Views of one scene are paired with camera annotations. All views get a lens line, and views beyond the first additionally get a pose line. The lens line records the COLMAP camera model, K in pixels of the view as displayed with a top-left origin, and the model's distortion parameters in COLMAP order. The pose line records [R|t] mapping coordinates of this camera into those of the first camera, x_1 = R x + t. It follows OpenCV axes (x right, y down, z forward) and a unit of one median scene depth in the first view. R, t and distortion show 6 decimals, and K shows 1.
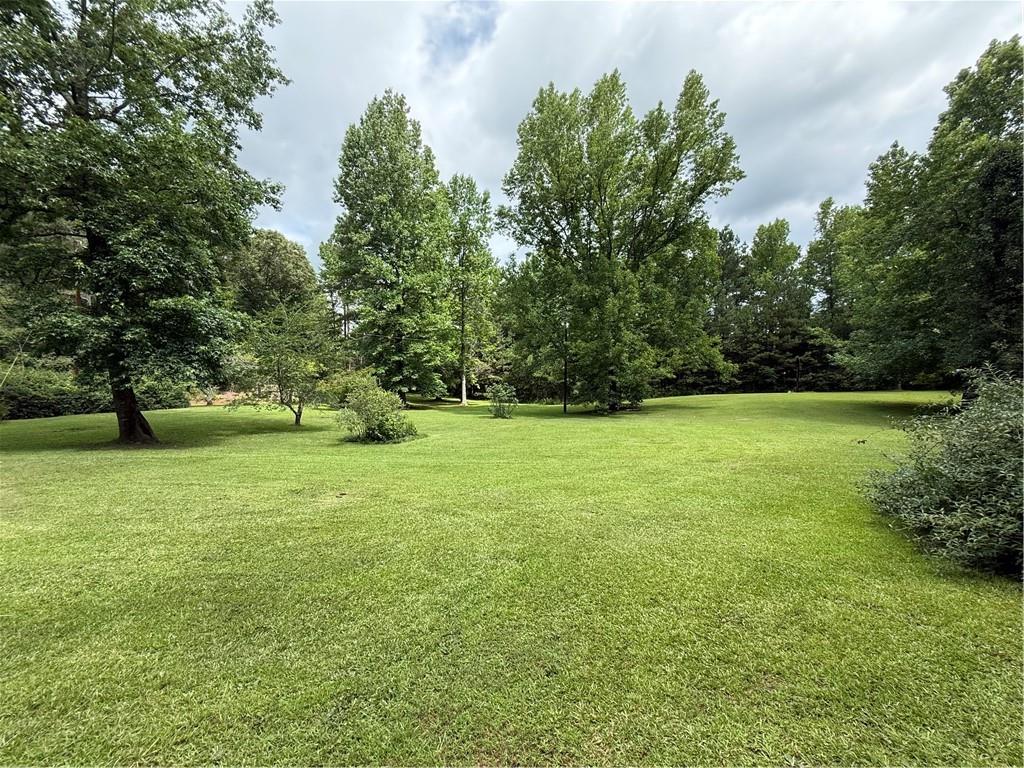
lens RADIAL K [[406.8, 0, 516.0], [0, 406.8, 383.1], [0, 0, 1]] dist [-0.002115, 0.000598]
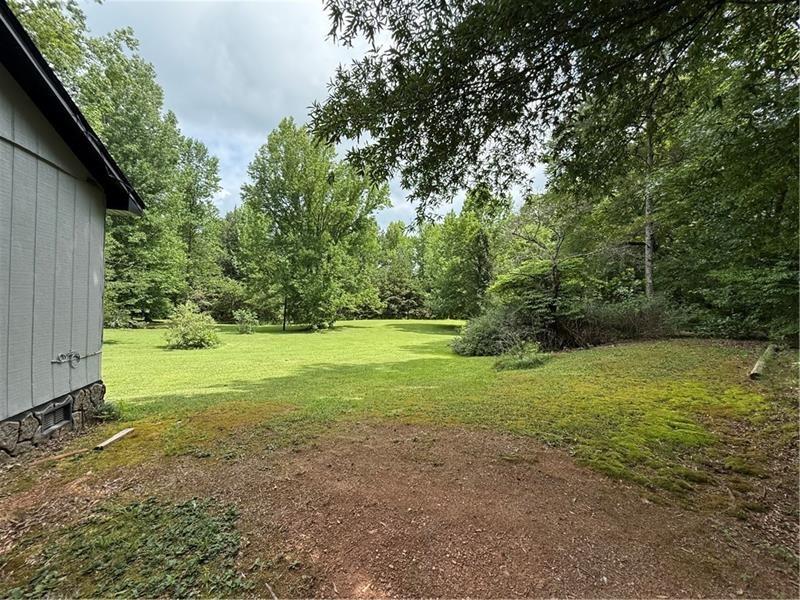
lens RADIAL K [[317.8, 0, 399.0], [0, 317.8, 298.8], [0, 0, 1]] dist [-0.002115, 0.000598]
pose [[0.817391, 0.055804, 0.573374, -0.450436], [-0.035333, 0.998280, -0.046788, -0.007813], [-0.574999, 0.017985, 0.817956, -0.411158]]
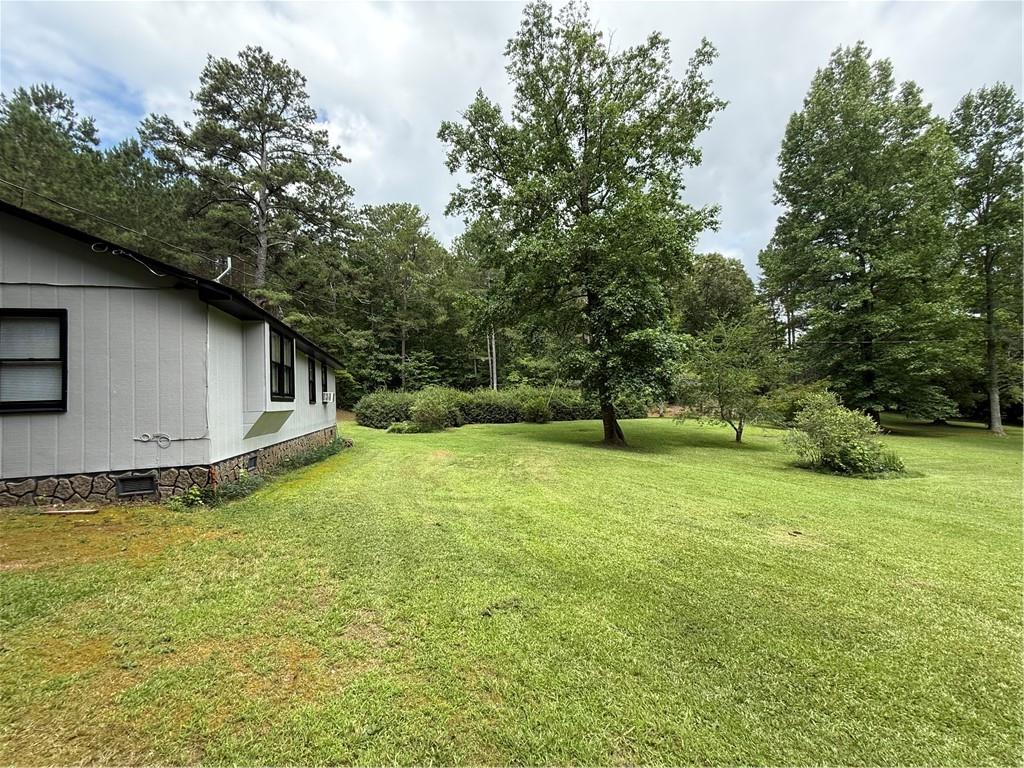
lens RADIAL K [[406.8, 0, 513.6], [0, 406.8, 378.4], [0, 0, 1]] dist [-0.002115, 0.000598]
pose [[0.546761, -0.032538, -0.836656, -0.013725], [-0.006202, 0.999060, -0.042907, -0.005901], [0.837266, 0.028649, 0.546045, 0.011843]]
